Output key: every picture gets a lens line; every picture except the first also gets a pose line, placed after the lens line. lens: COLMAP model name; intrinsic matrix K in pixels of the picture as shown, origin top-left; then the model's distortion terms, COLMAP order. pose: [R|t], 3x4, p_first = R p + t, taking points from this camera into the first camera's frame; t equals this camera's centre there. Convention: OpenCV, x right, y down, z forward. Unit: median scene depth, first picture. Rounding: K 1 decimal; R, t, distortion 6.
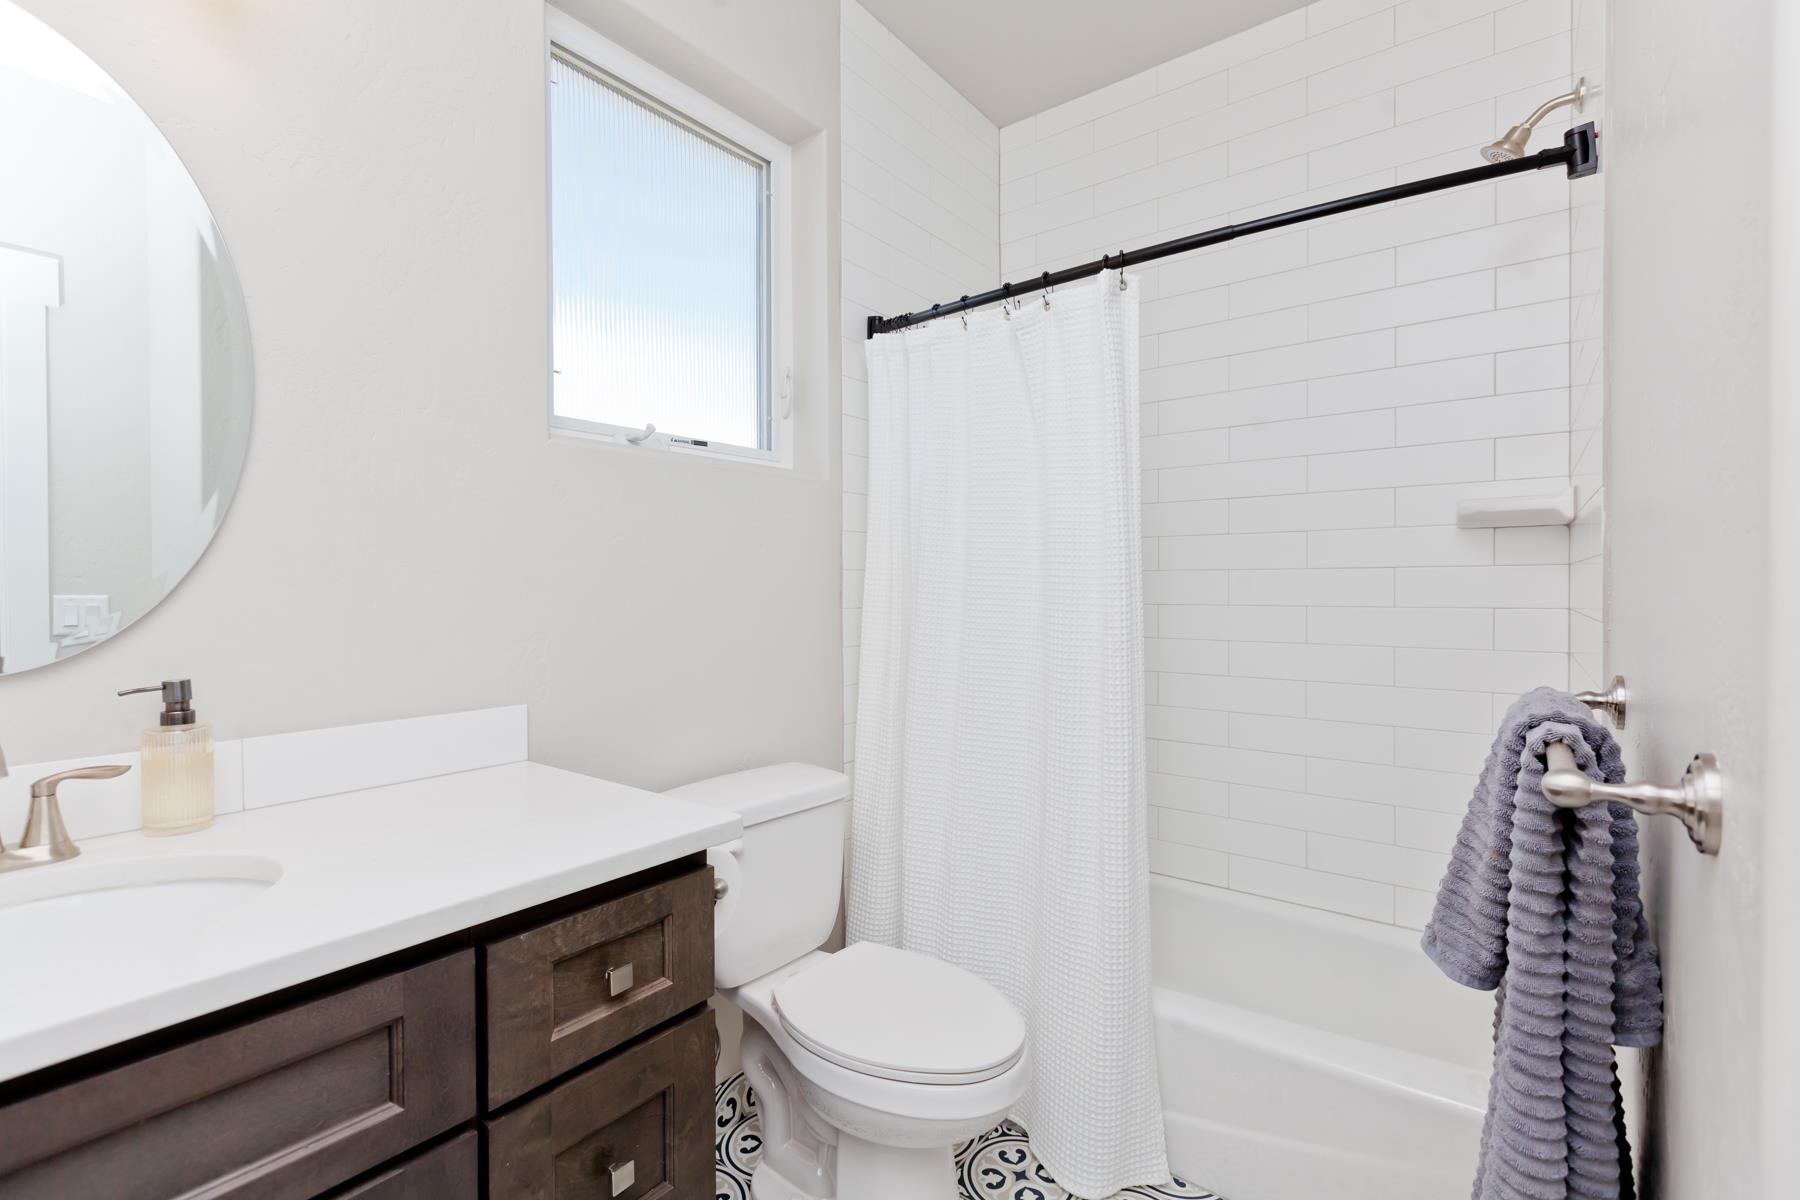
lens RADIAL K [[799.2, 0, 900.4], [0, 799.2, 597.5], [0, 0, 1]] dist [-0.000152, 0.000200]
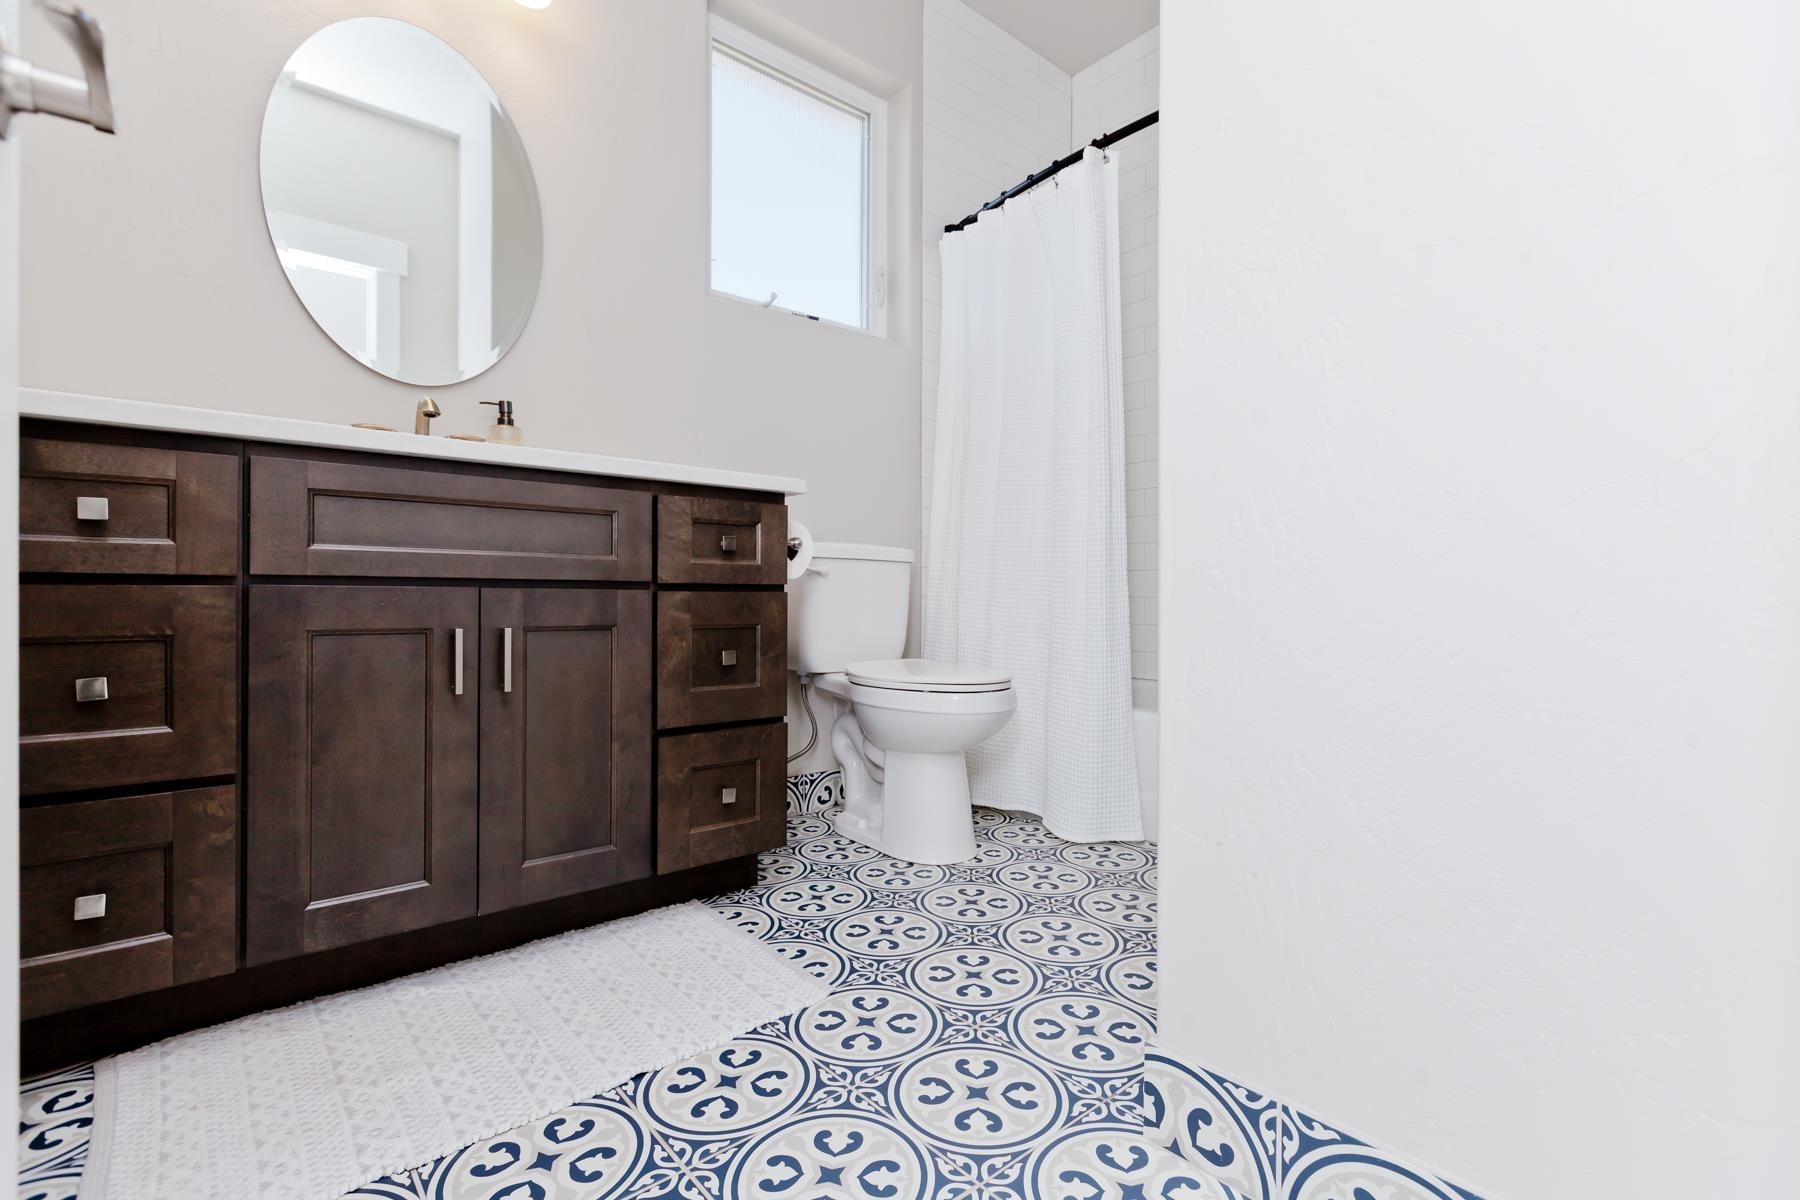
lens RADIAL K [[809.8, 0, 906.4], [0, 809.8, 598.3], [0, 0, 1]] dist [-0.003811, -0.000108]
pose [[0.978500, 0.006385, -0.206150, 0.221403], [-0.009074, 0.999886, -0.012099, 0.343625], [0.206049, 0.013709, 0.978446, -0.365267]]
